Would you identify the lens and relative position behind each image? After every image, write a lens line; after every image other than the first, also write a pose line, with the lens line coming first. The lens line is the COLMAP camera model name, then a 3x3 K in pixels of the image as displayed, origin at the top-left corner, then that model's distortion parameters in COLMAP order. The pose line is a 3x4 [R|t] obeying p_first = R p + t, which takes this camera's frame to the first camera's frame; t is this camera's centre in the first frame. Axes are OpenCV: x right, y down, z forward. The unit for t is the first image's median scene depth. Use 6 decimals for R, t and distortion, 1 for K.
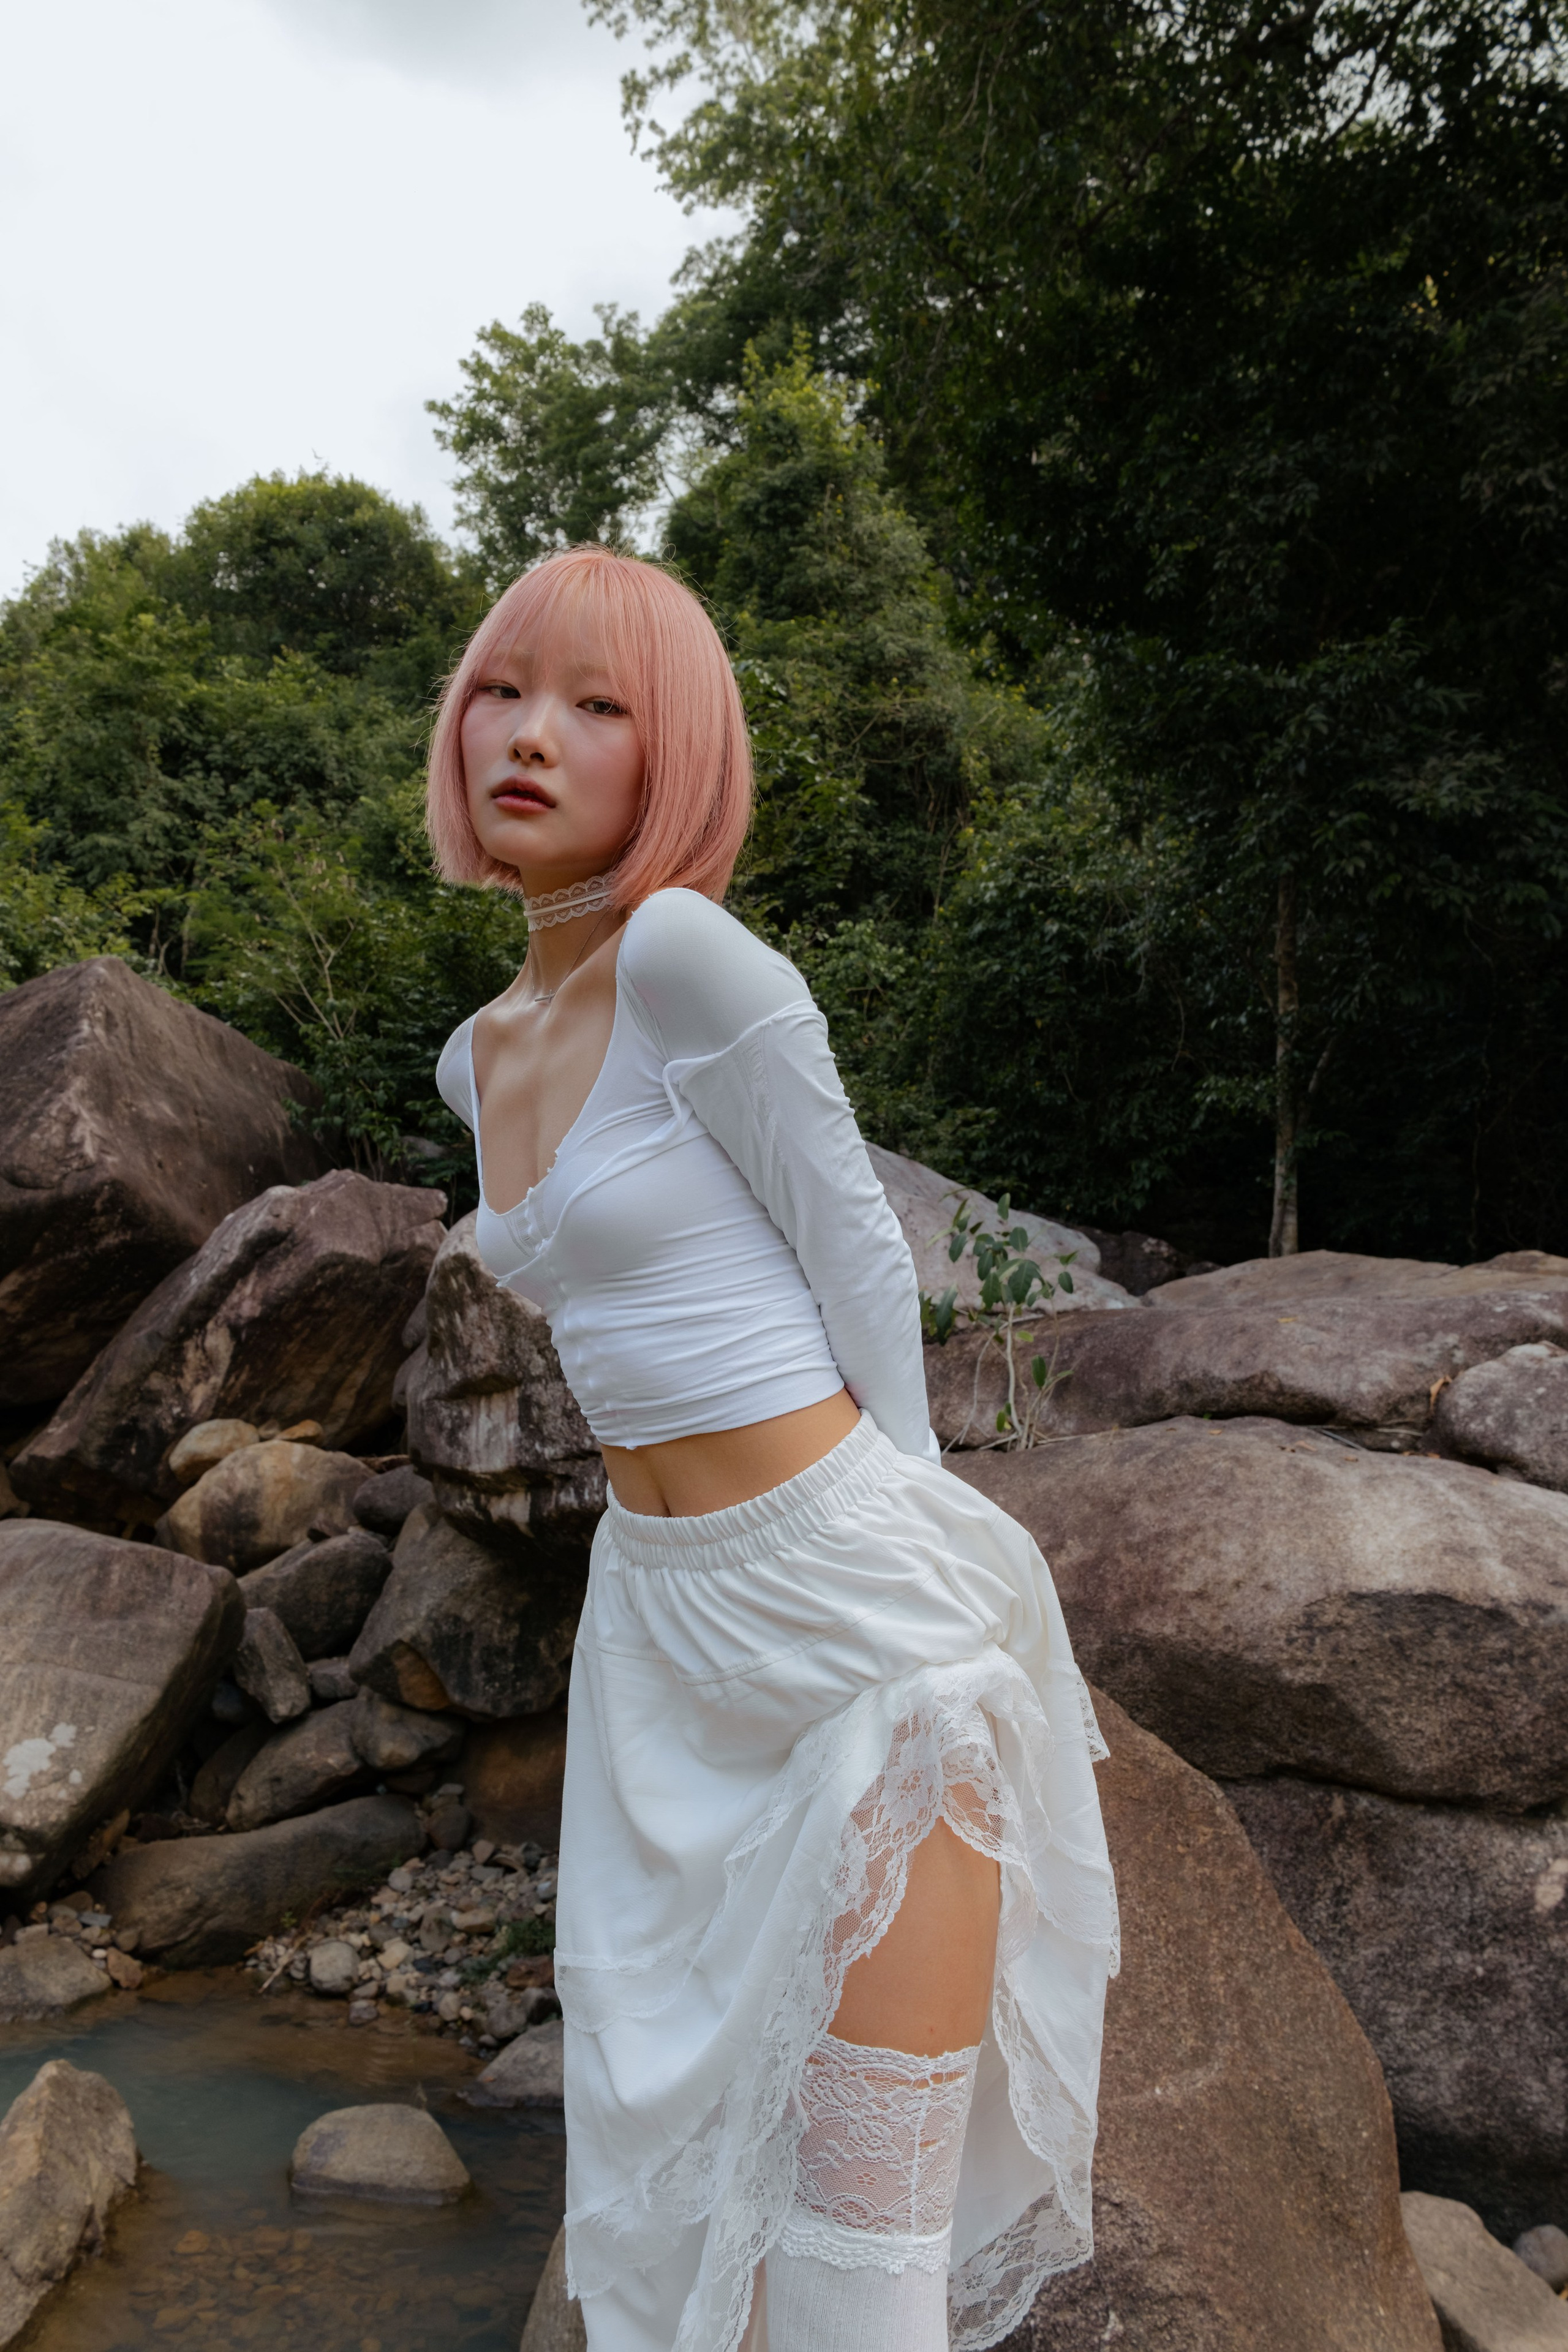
lens RADIAL K [[1590.7, 0, 798.3], [0, 1590.7, 1177.8], [0, 0, 1]] dist [-0.020255, 0.001213]
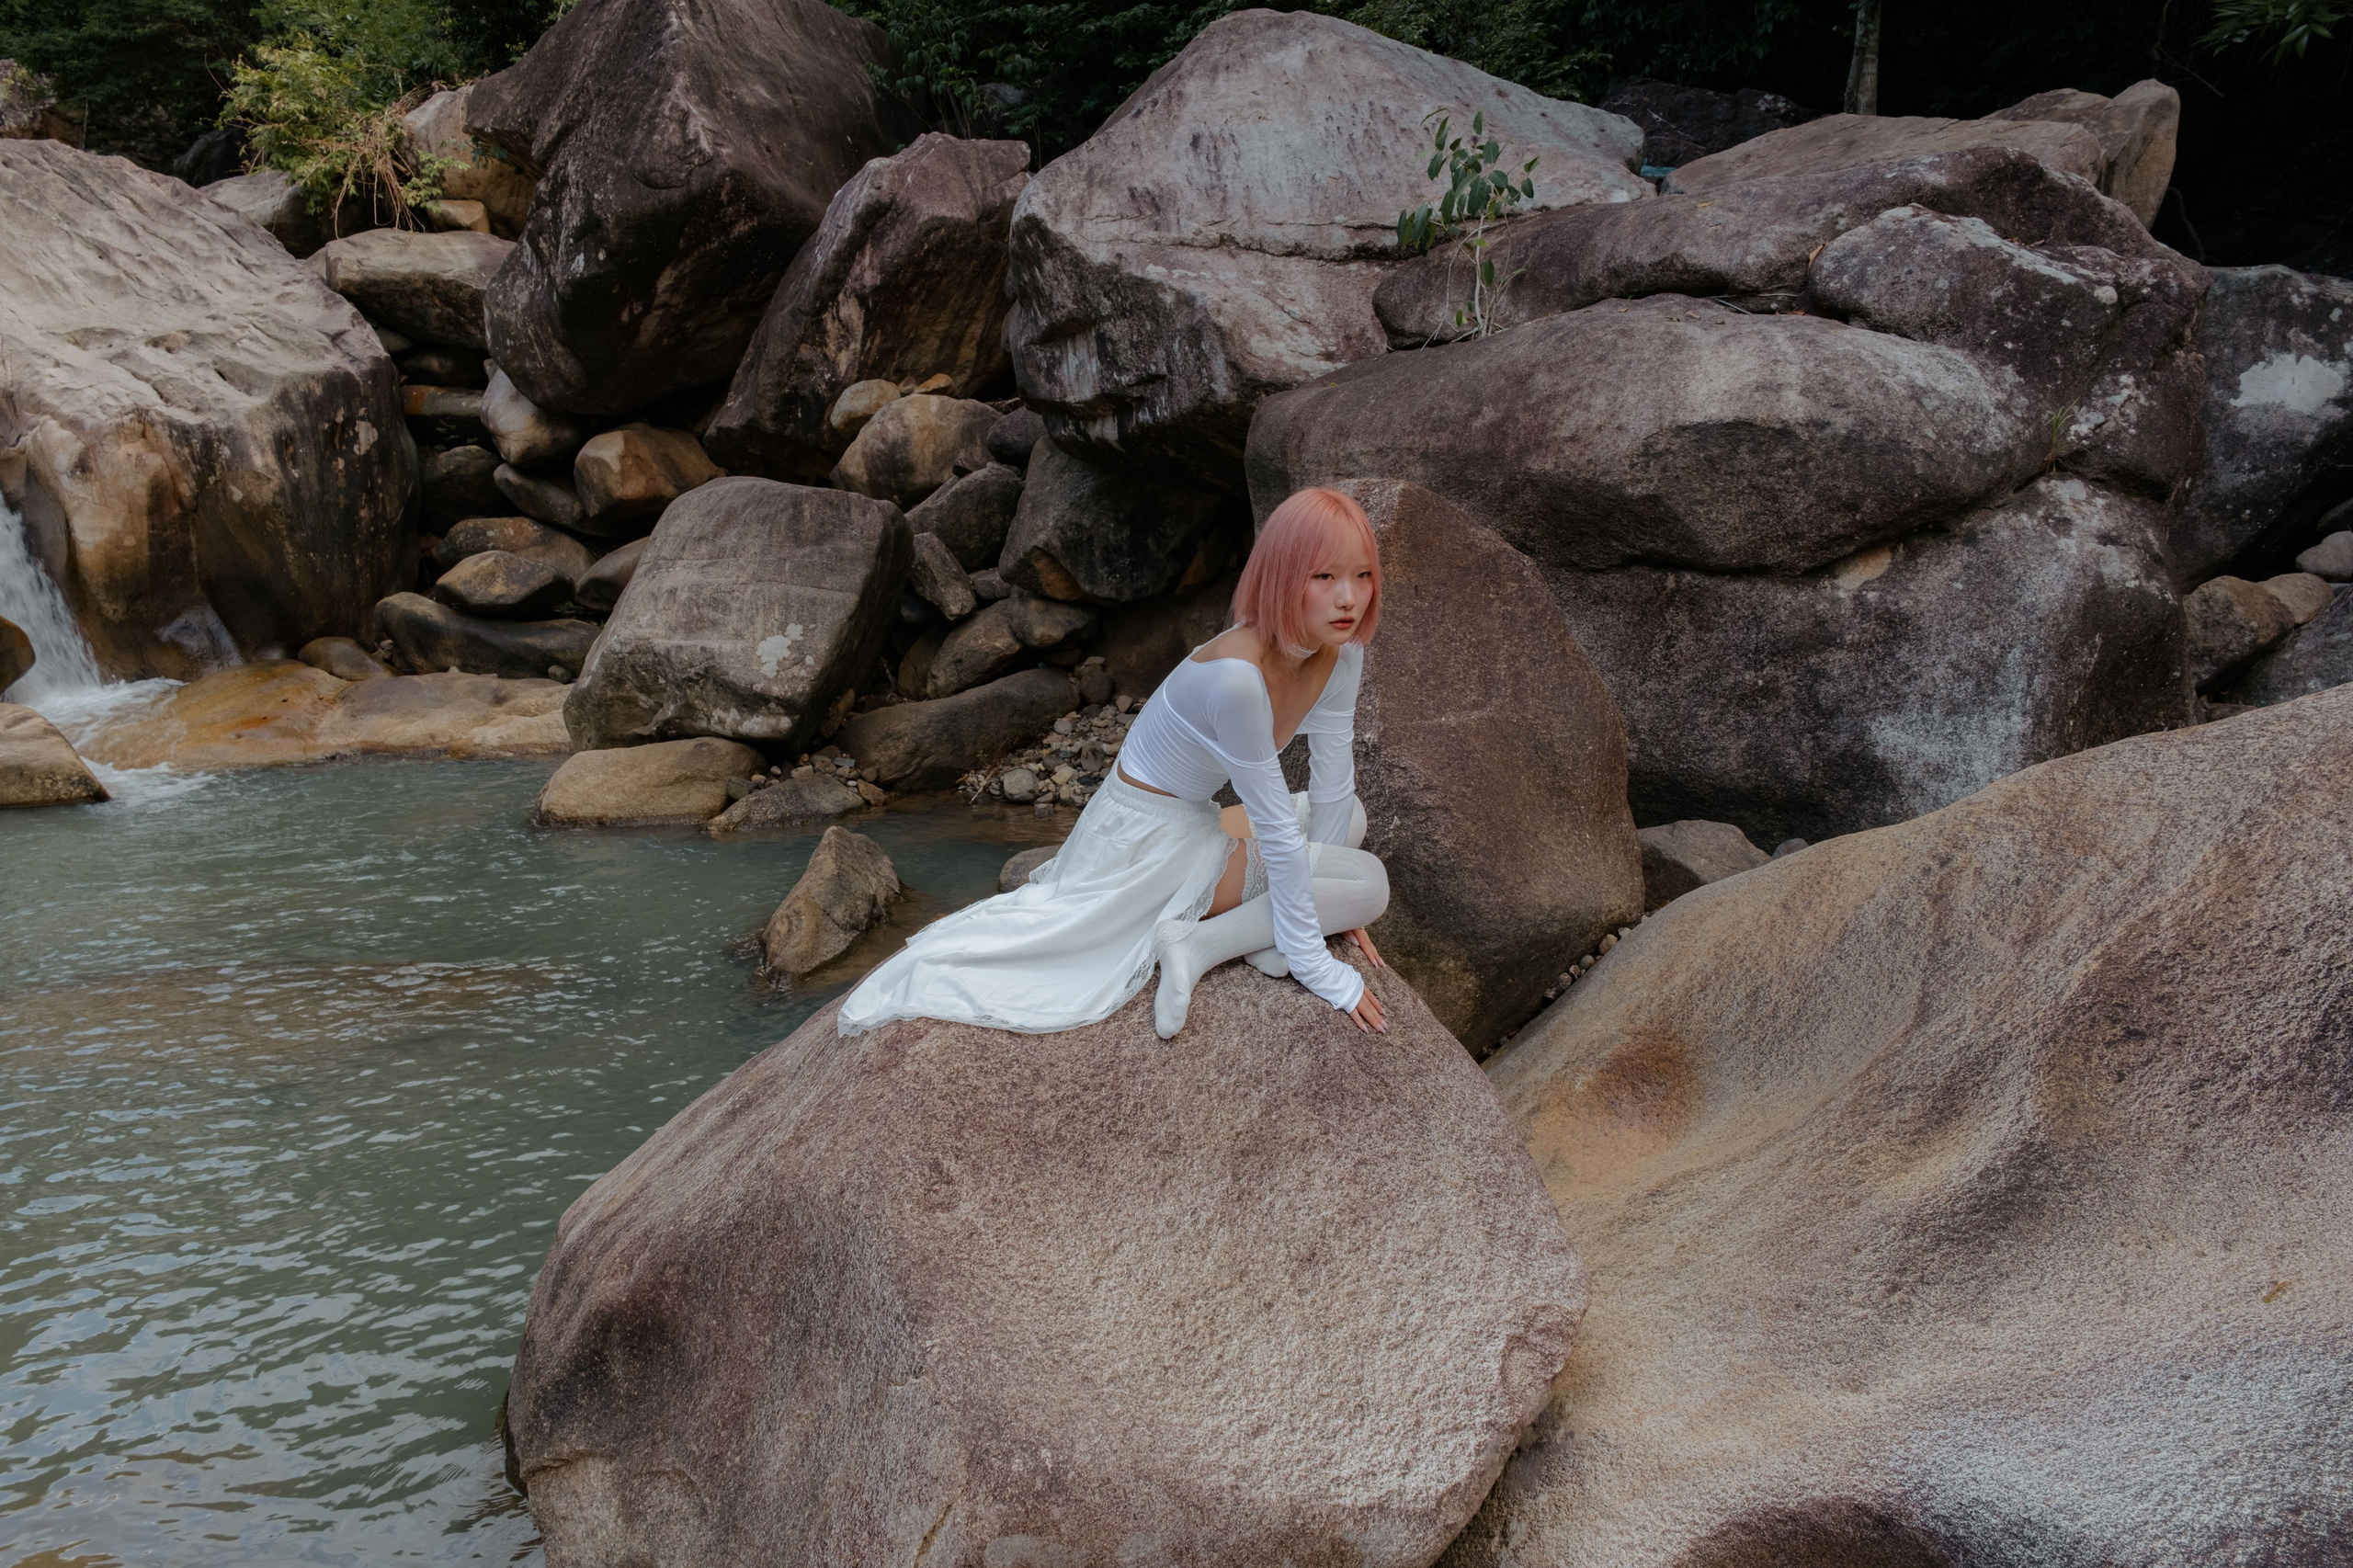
lens RADIAL K [[1652.2, 0, 1166.2], [0, 1652.2, 799.0], [0, 0, 1]] dist [-0.017714, 0.005553]
pose [[0.980107, -0.046418, -0.192966, 0.065988], [0.121496, 0.909124, 0.398412, -0.021560], [0.156936, -0.413931, 0.896678, -0.163651]]
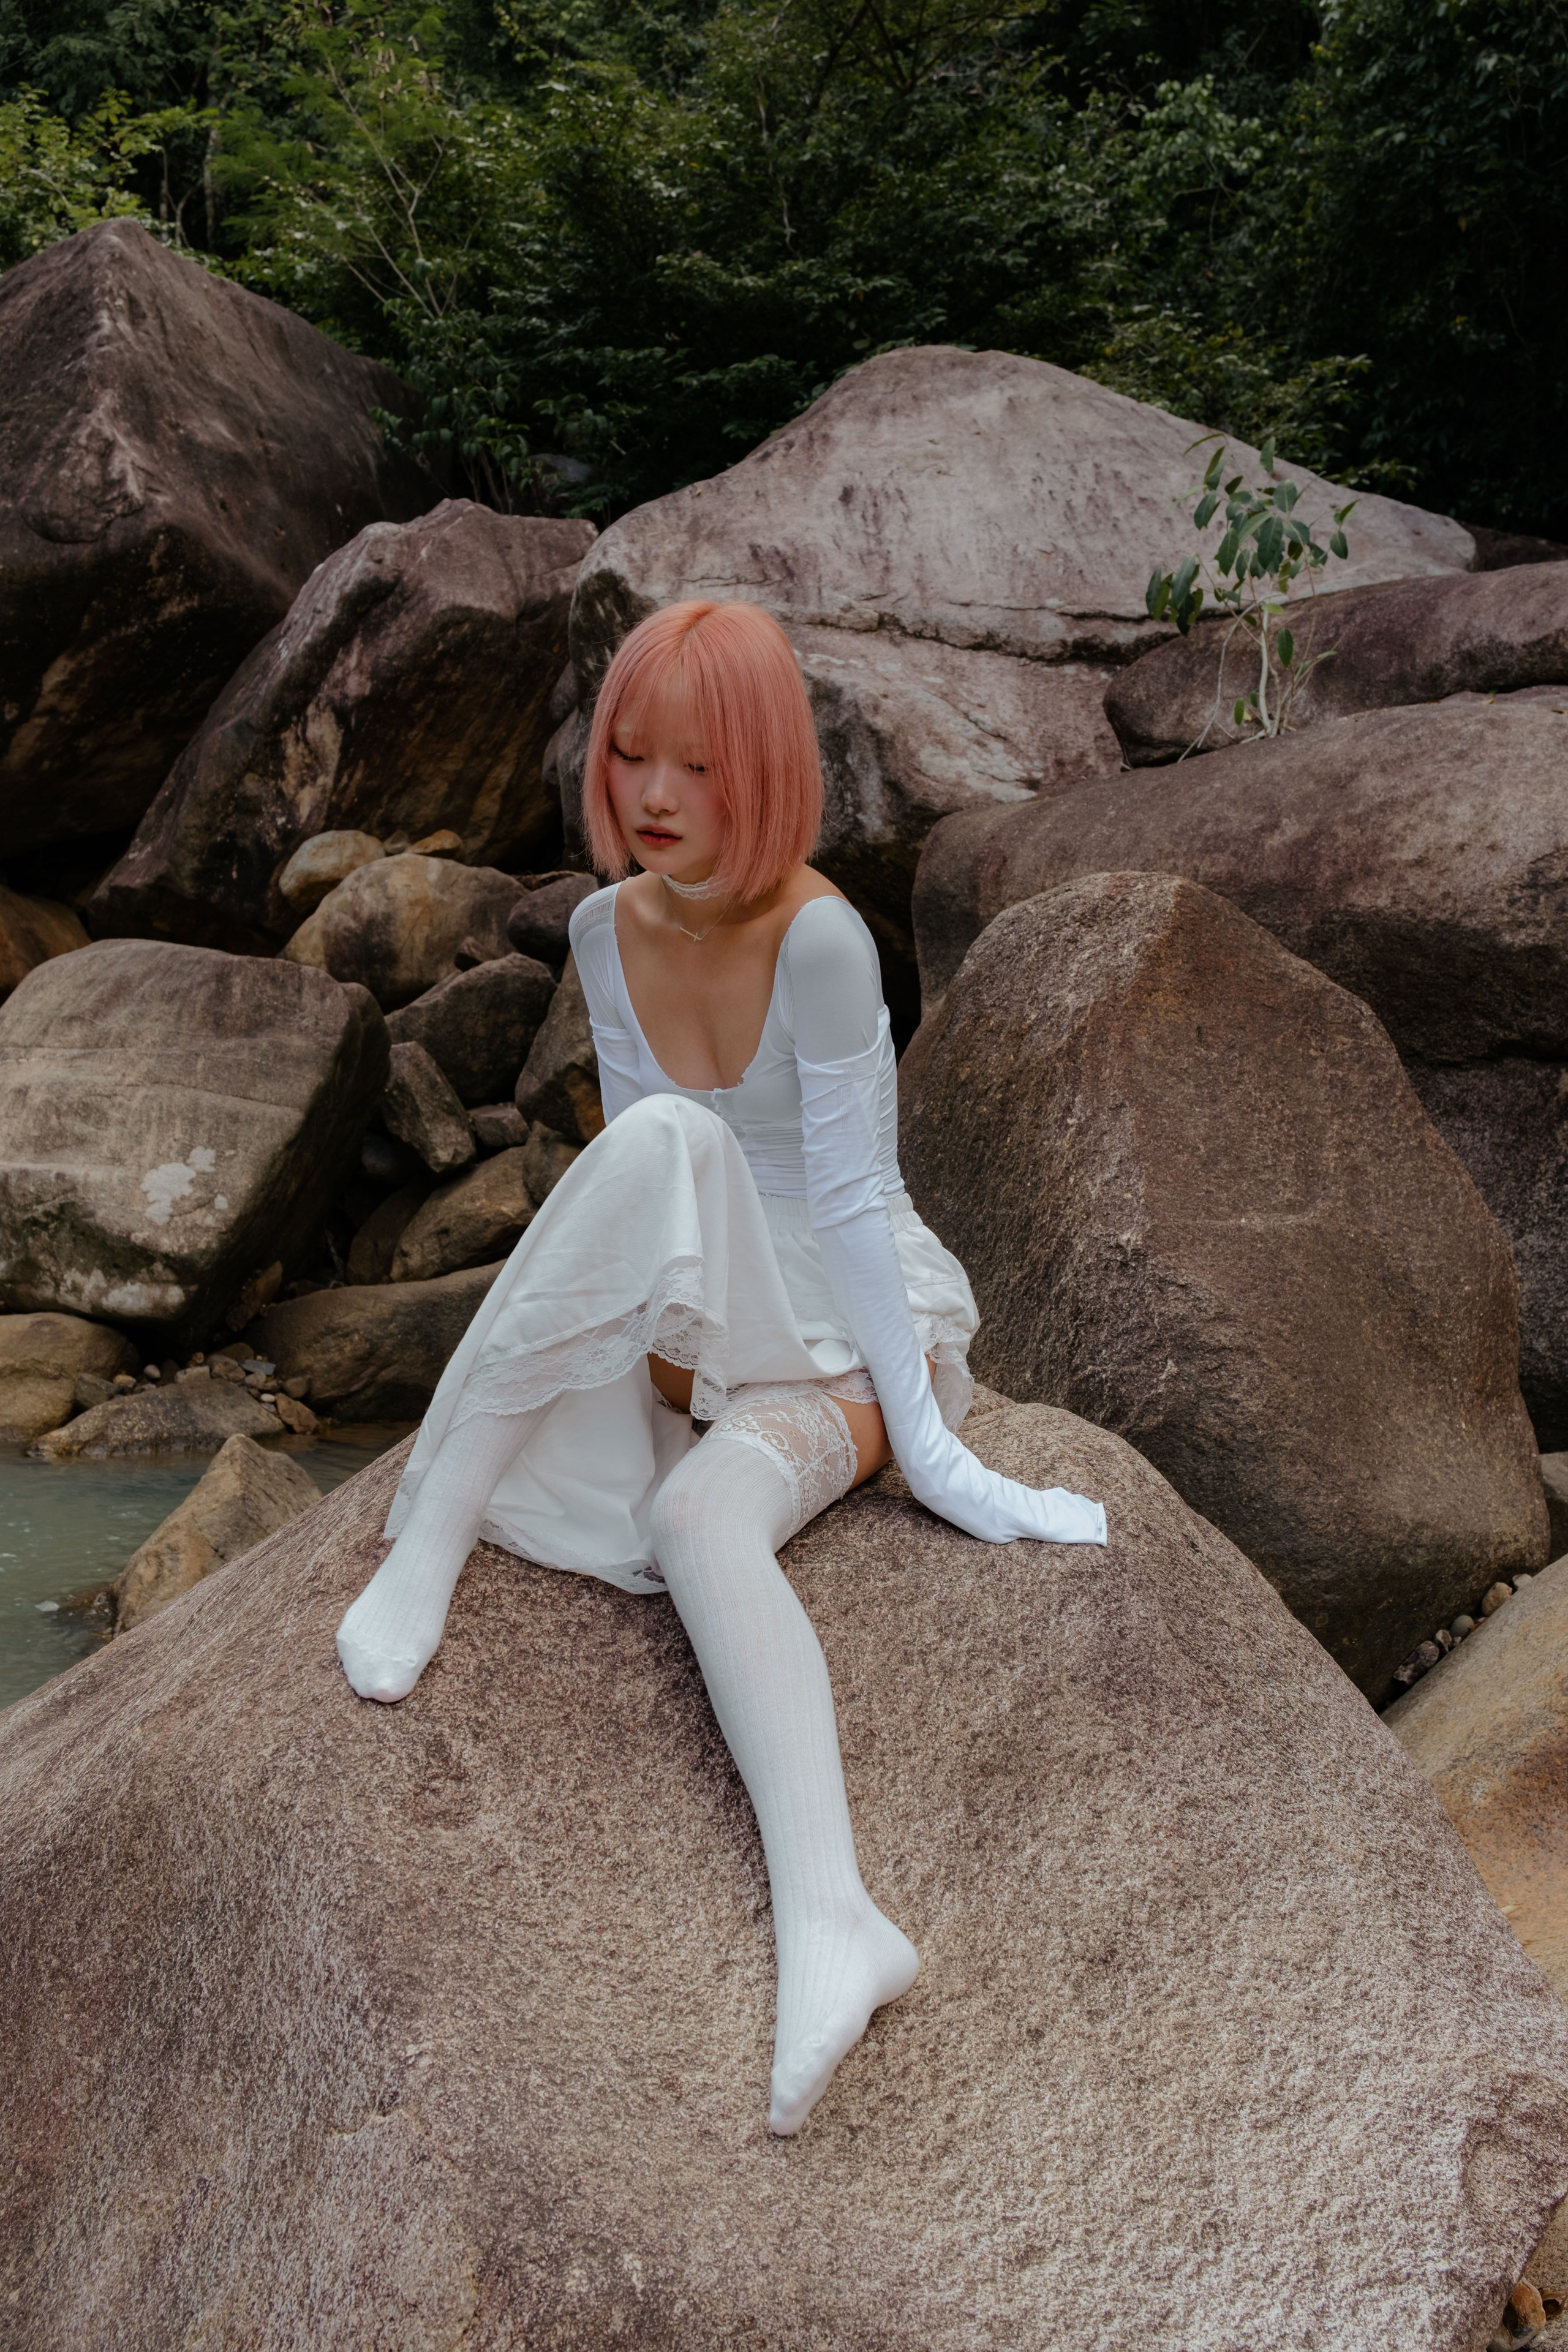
lens RADIAL K [[2381.9, 0, 802.5], [0, 2381.9, 1156.1], [0, 0, 1]] dist [-0.000297, 0.024858]
pose [[0.988129, -0.018145, -0.152551, 0.043039], [0.056152, 0.966951, 0.248701, 0.027200], [0.142997, -0.254315, 0.956491, -0.141820]]
